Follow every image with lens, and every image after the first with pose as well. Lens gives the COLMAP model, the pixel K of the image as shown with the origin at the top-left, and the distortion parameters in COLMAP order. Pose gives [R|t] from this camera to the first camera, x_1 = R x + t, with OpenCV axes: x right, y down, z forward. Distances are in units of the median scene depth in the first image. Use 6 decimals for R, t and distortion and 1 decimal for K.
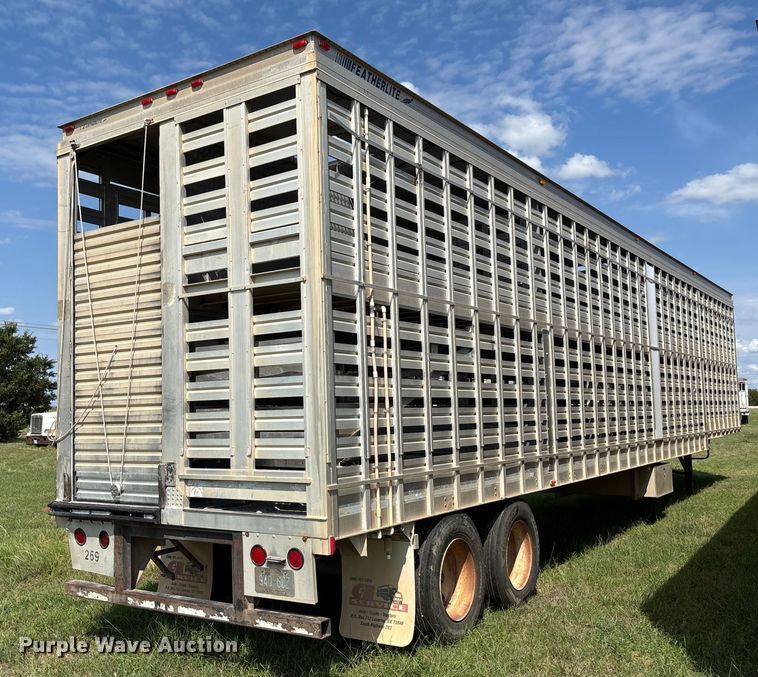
lens RADIAL K [[780.0, 0, 379.4], [0, 780.0, 352.2], [0, 0, 1]] dist [0.148860, -0.401092]
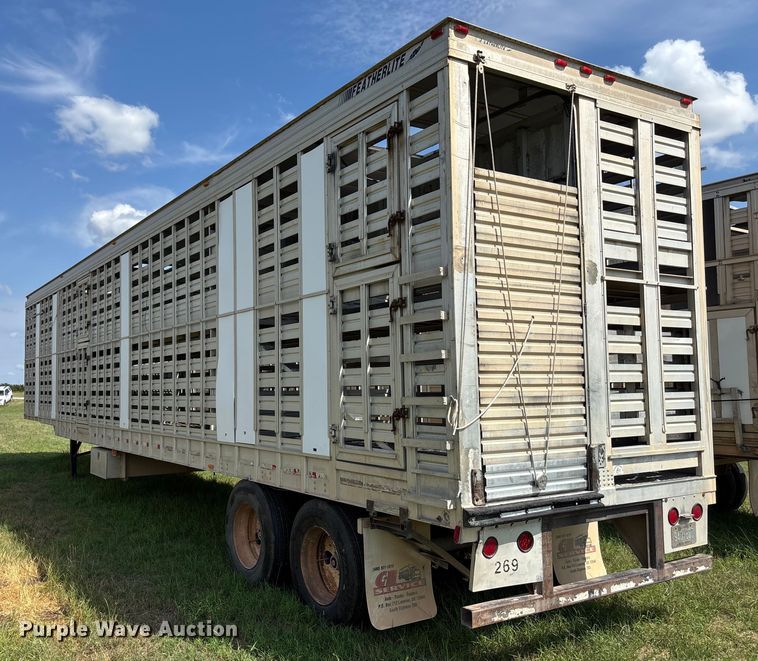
lens RADIAL K [[748.4, 0, 379.0], [0, 748.4, 330.5], [0, 0, 1]] dist [0.016921, 0.025604]
pose [[0.379077, 0.088253, 0.921147, -1.249357], [-0.067450, 0.995429, -0.067612, 0.080847], [-0.922904, -0.036501, 0.383297, 0.899552]]
